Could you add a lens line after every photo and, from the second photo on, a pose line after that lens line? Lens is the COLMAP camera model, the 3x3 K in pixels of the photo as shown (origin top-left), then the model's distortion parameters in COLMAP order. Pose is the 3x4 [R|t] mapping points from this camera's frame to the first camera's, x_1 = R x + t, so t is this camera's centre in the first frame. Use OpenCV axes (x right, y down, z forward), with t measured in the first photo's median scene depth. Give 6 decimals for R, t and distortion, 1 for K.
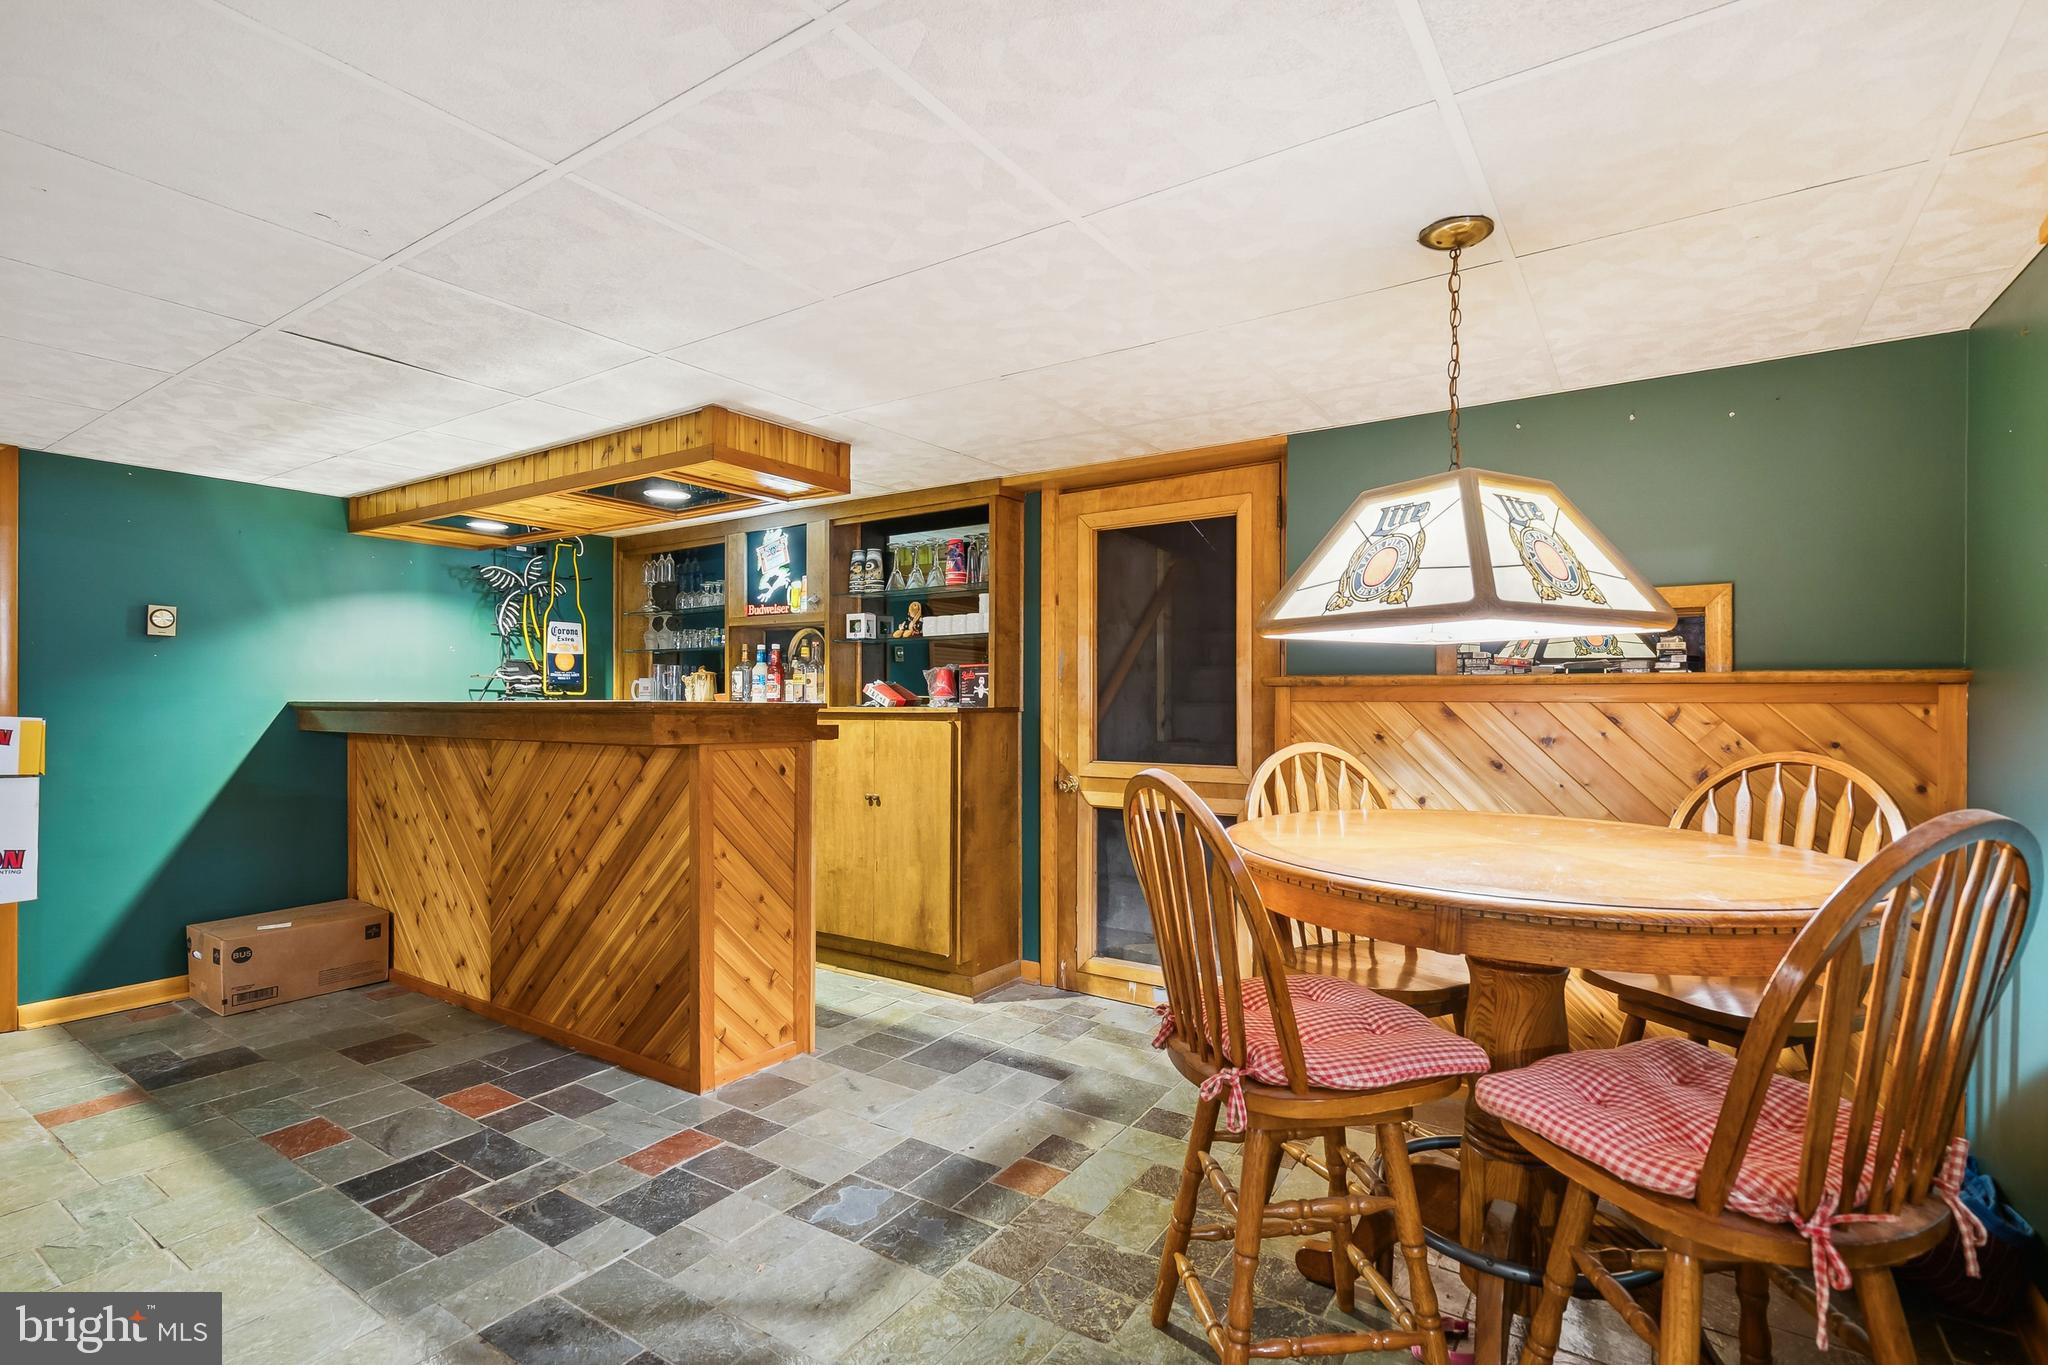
lens RADIAL K [[951.0, 0, 1021.2], [0, 951.0, 690.2], [0, 0, 1]] dist [-0.000689, 0.000783]
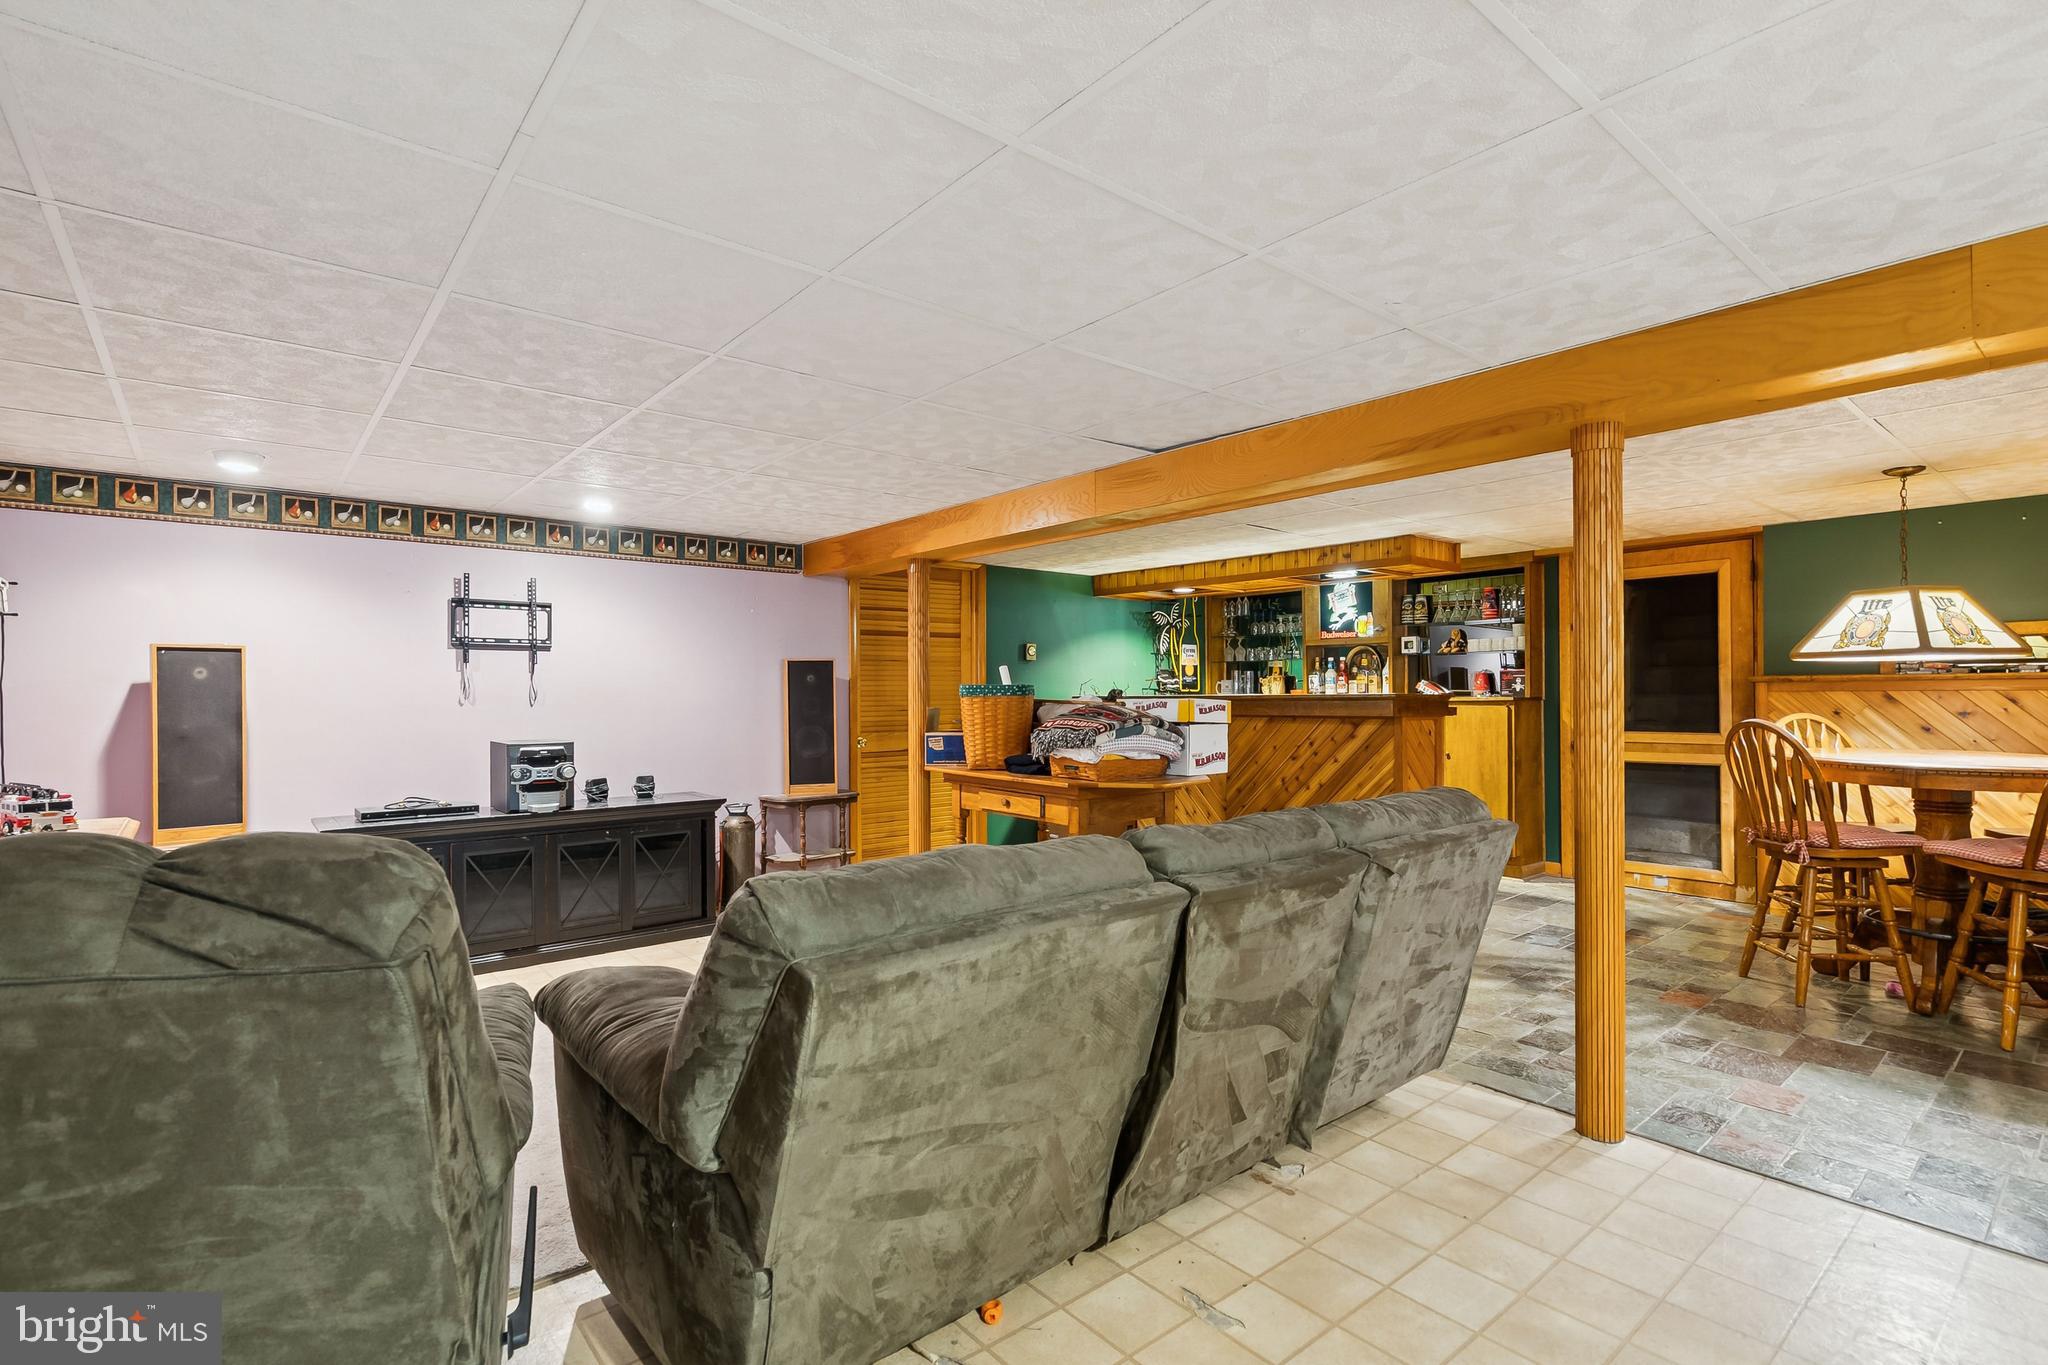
lens RADIAL K [[951.0, 0, 1026.0], [0, 951.0, 686.0], [0, 0, 1]] dist [-0.000689, 0.000783]
pose [[0.960171, -0.009865, -0.279237, -0.398286], [0.010003, 0.999950, -0.000928, -0.007011], [0.279232, -0.001903, 0.960222, -0.755664]]
